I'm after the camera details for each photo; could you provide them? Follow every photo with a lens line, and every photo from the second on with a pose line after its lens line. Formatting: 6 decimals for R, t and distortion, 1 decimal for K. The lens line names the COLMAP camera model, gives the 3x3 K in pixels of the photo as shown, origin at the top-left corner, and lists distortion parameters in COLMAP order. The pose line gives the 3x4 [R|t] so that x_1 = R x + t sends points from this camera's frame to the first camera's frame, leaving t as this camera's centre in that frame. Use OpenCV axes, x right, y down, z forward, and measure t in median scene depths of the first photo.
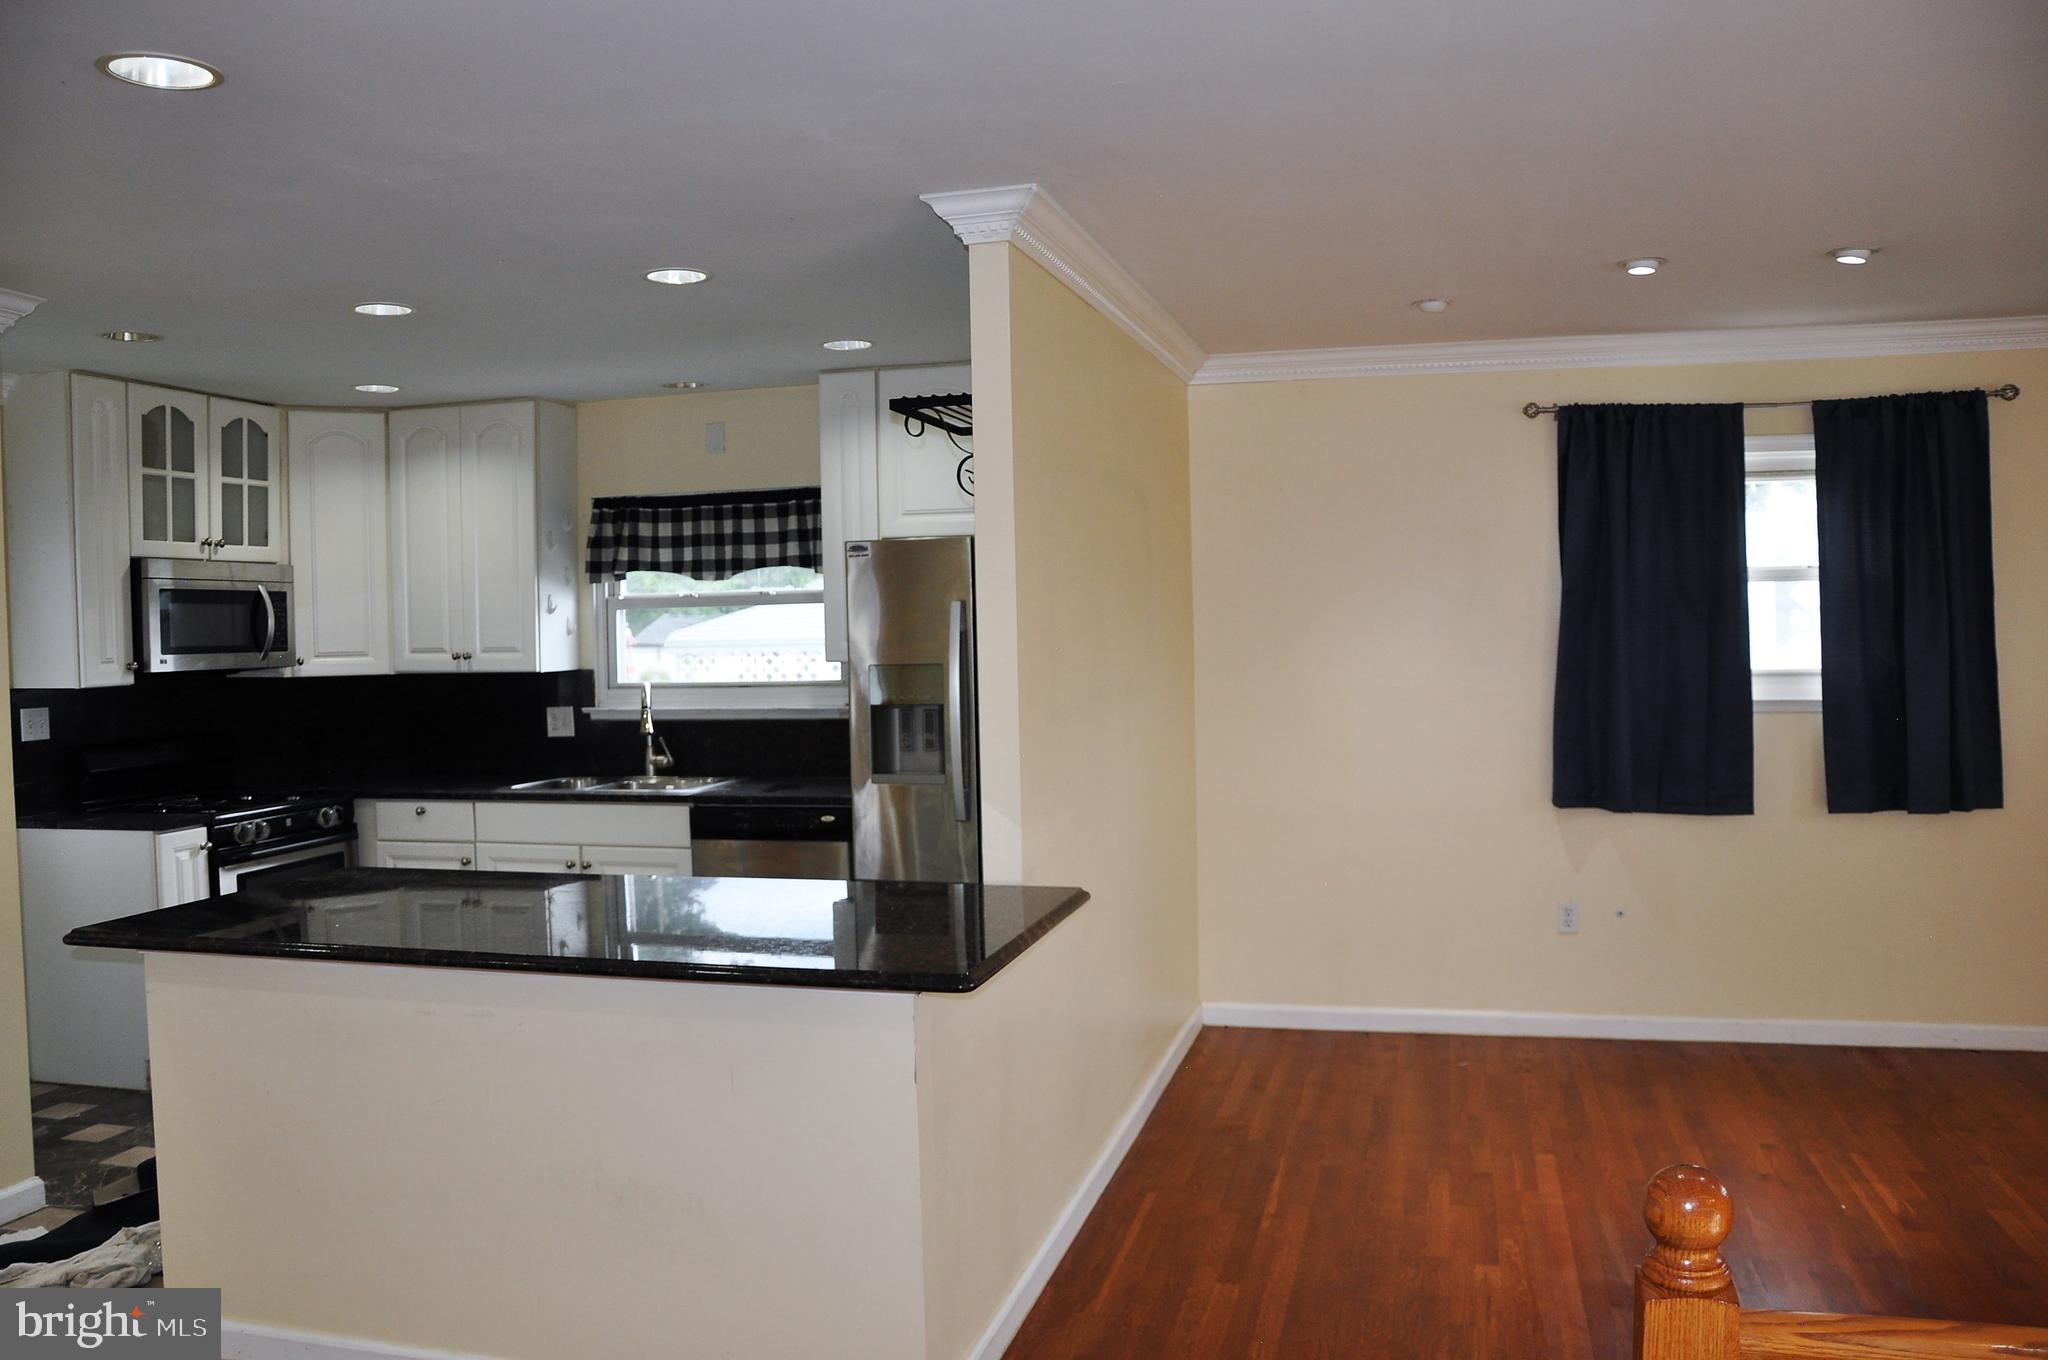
lens RADIAL K [[1604.3, 0, 1014.1], [0, 1604.3, 674.1], [0, 0, 1]] dist [-0.159049, 0.124770]
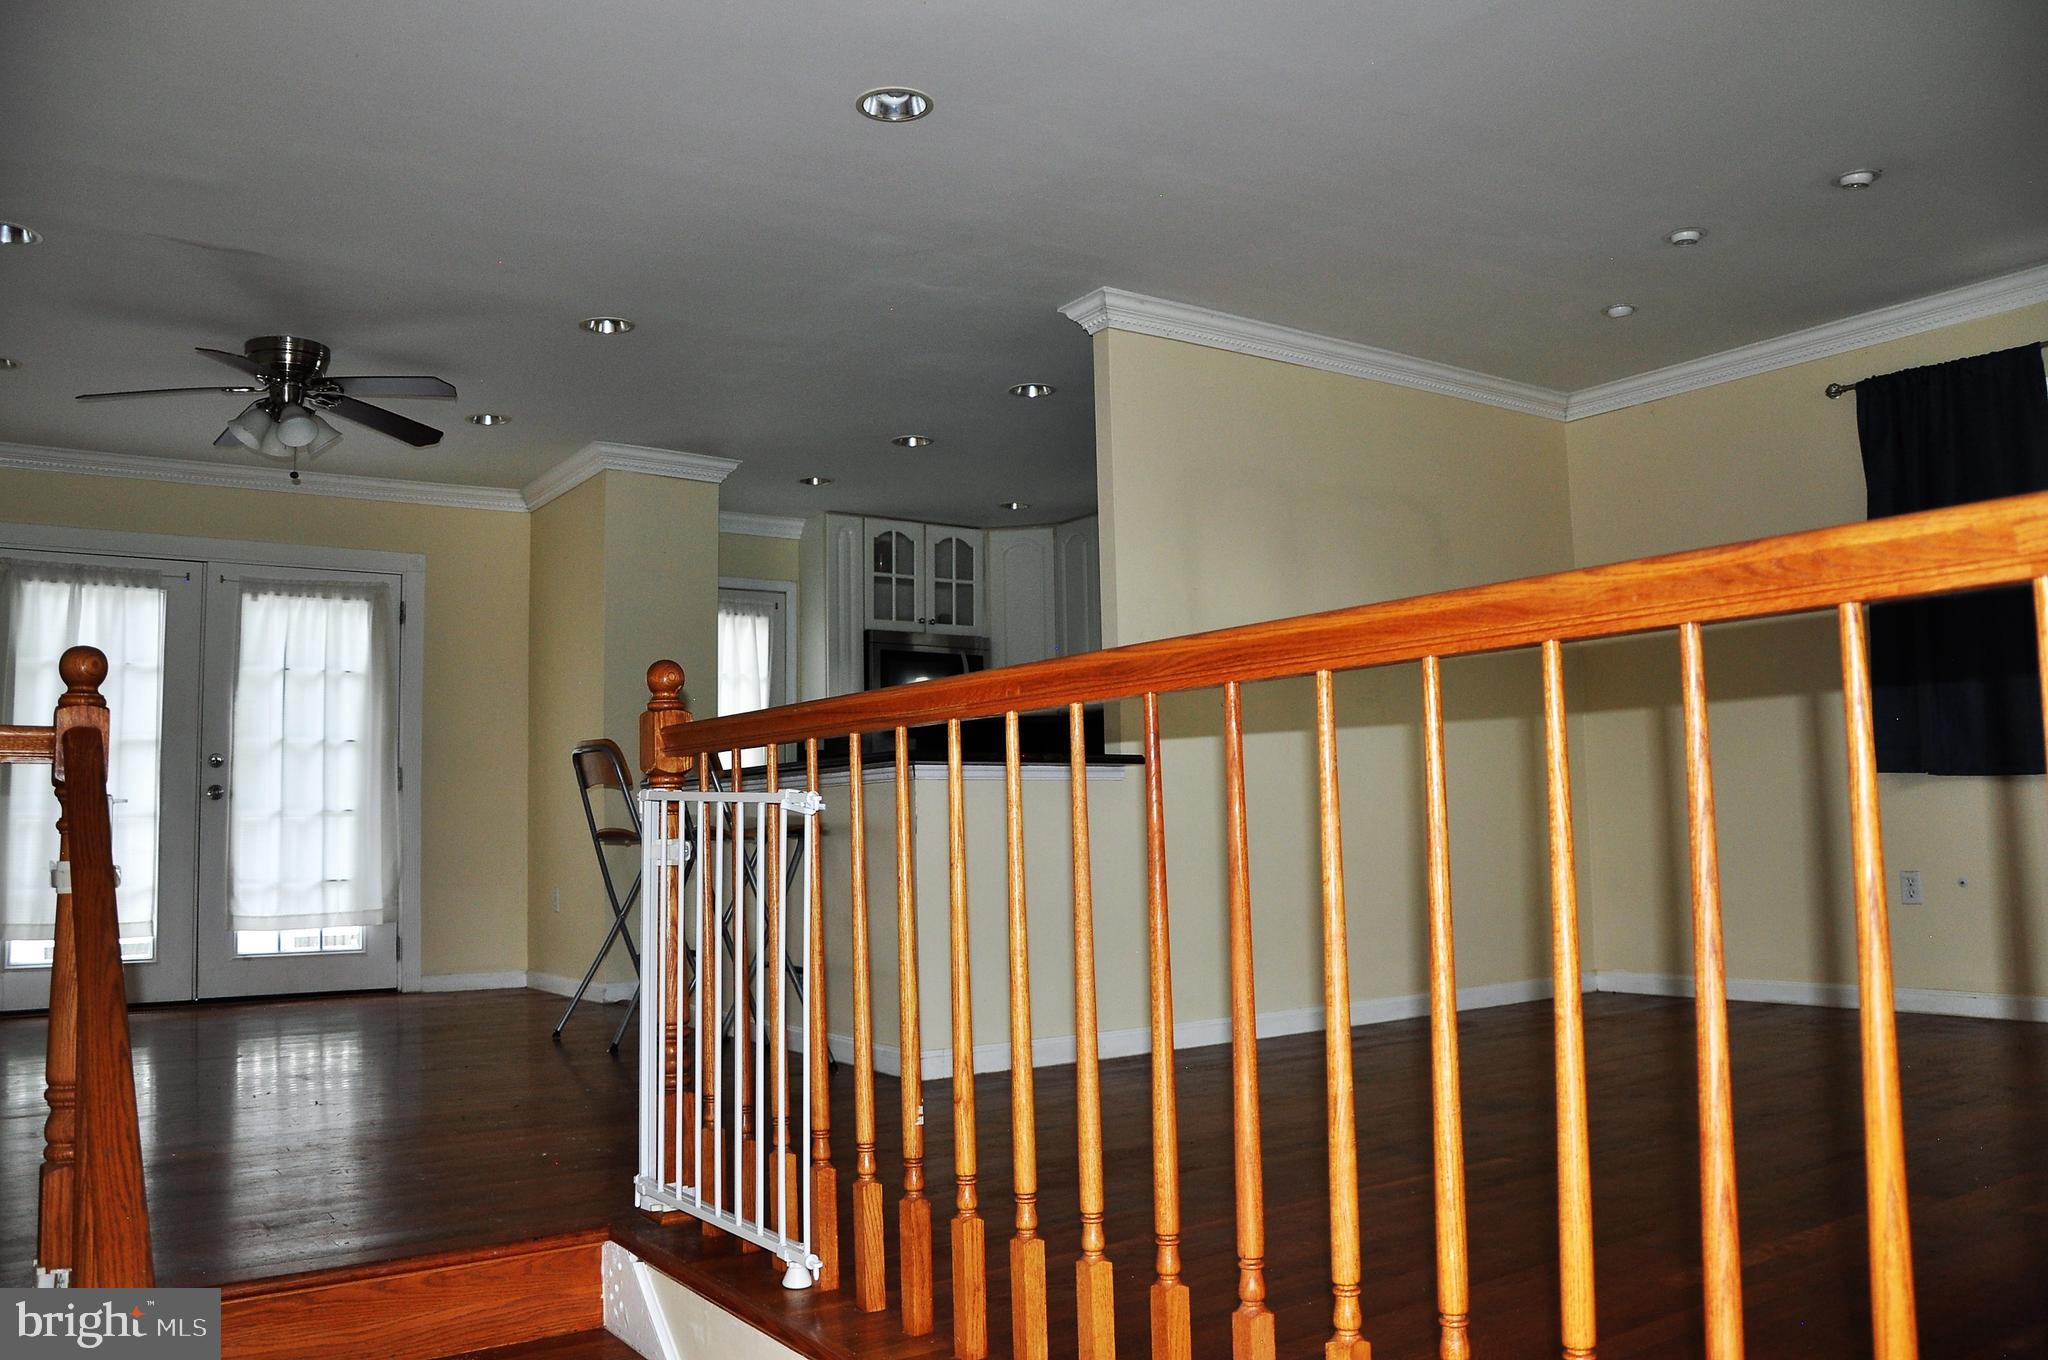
lens RADIAL K [[1604.3, 0, 1023.8], [0, 1604.3, 684.6], [0, 0, 1]] dist [-0.159049, 0.124770]
pose [[0.766427, -0.054797, -0.639990, 0.529999], [-0.016378, 0.994363, -0.104754, 0.134058], [0.642123, 0.090768, 0.761209, -0.100024]]
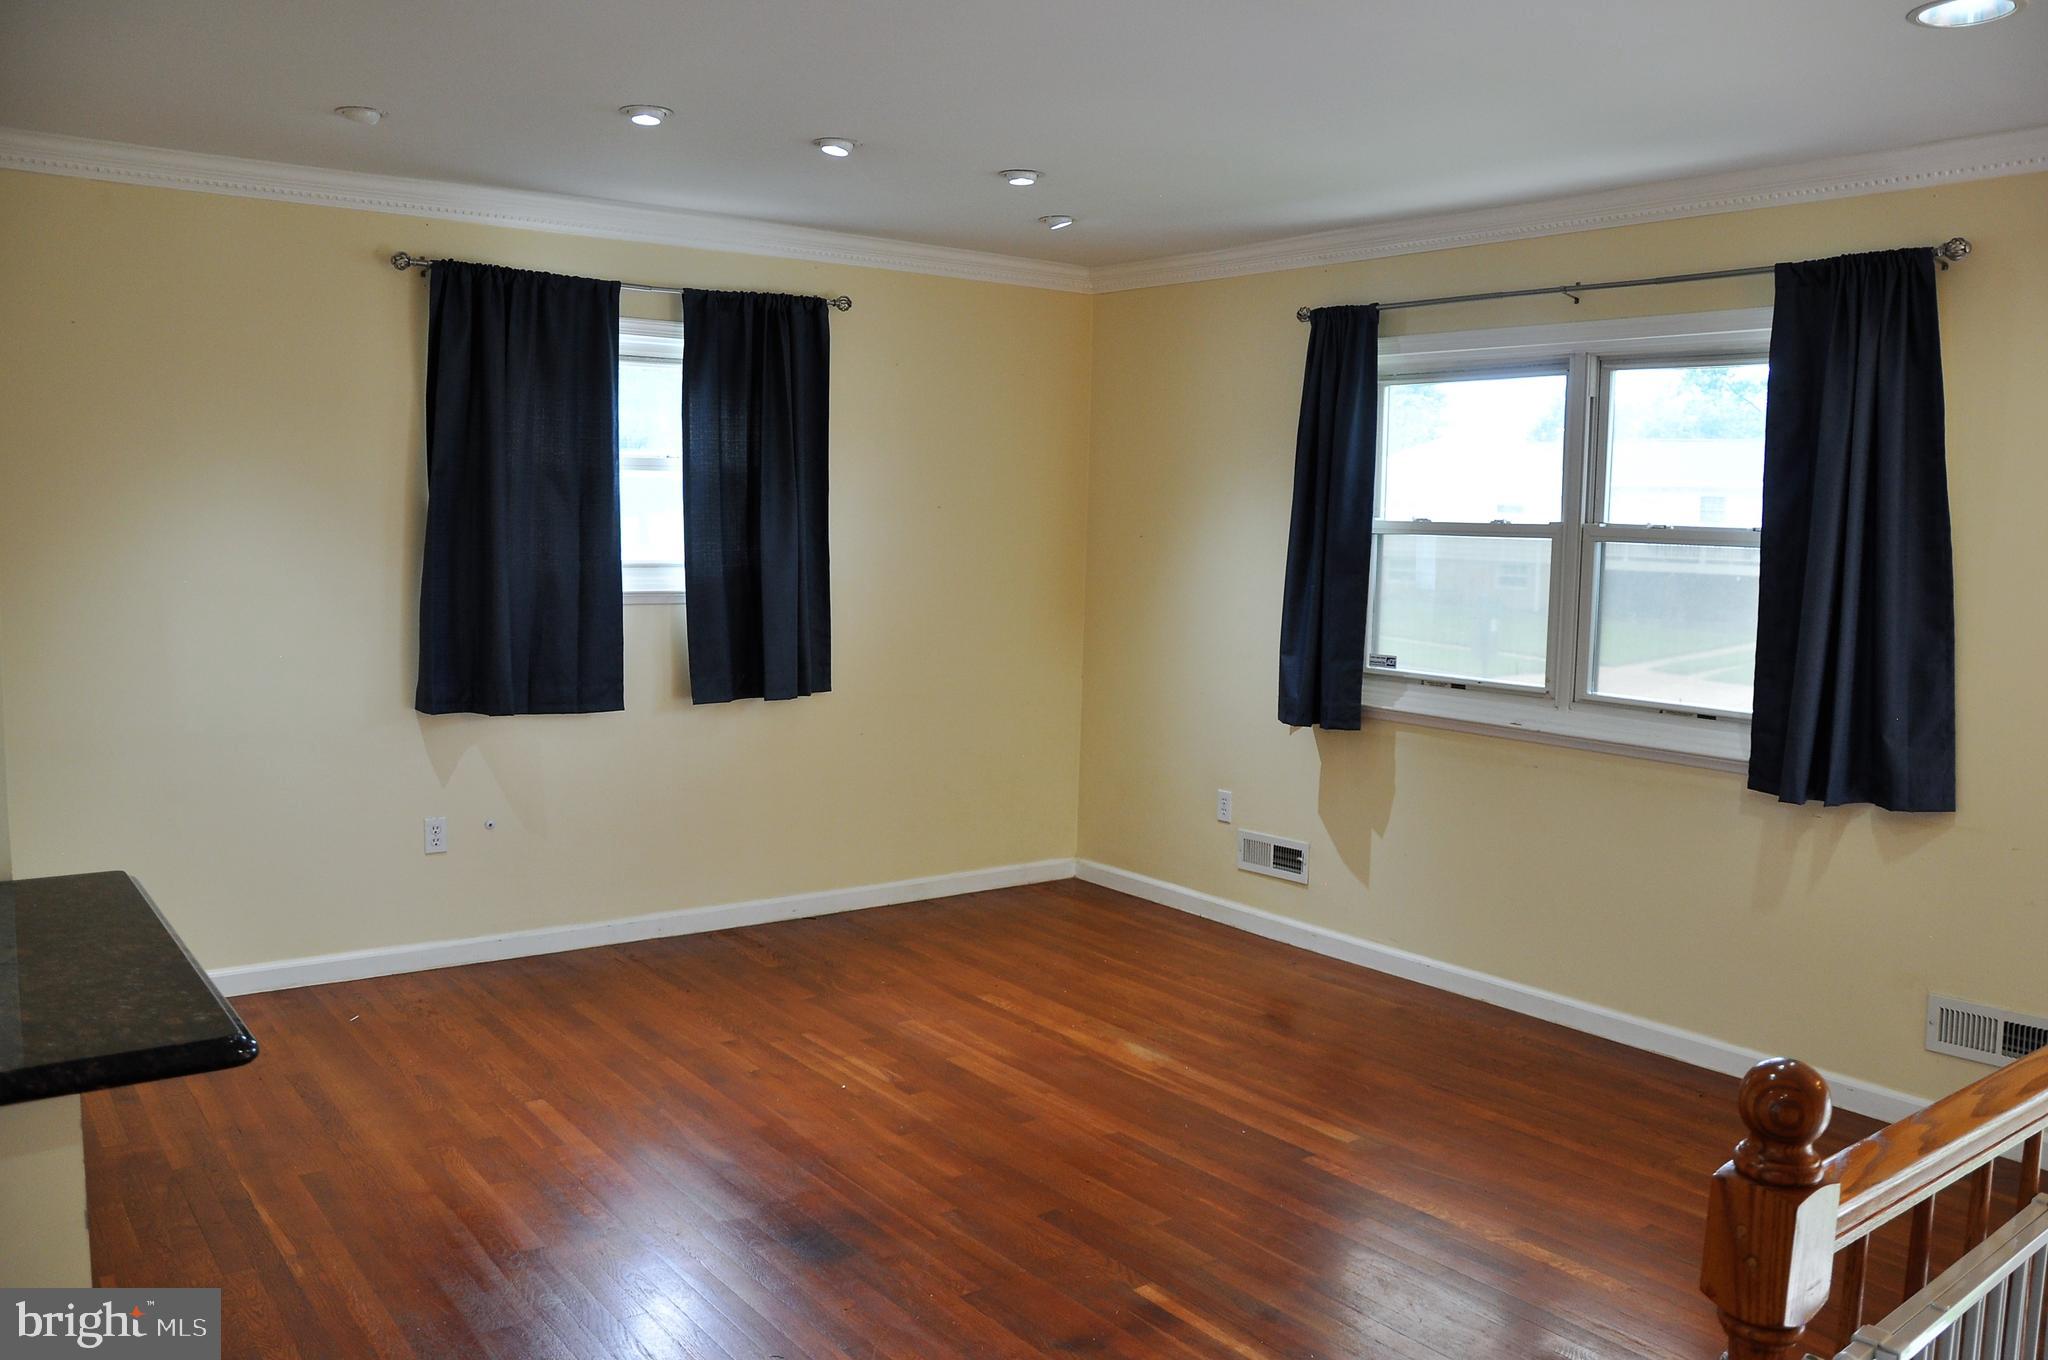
lens RADIAL K [[1604.3, 0, 1027.3], [0, 1604.3, 674.6], [0, 0, 1]] dist [-0.159049, 0.124770]
pose [[0.612090, -0.043933, 0.789567, -0.139994], [-0.007733, 0.998075, 0.061529, 0.004803], [-0.790751, -0.043767, 0.610572, 0.180658]]
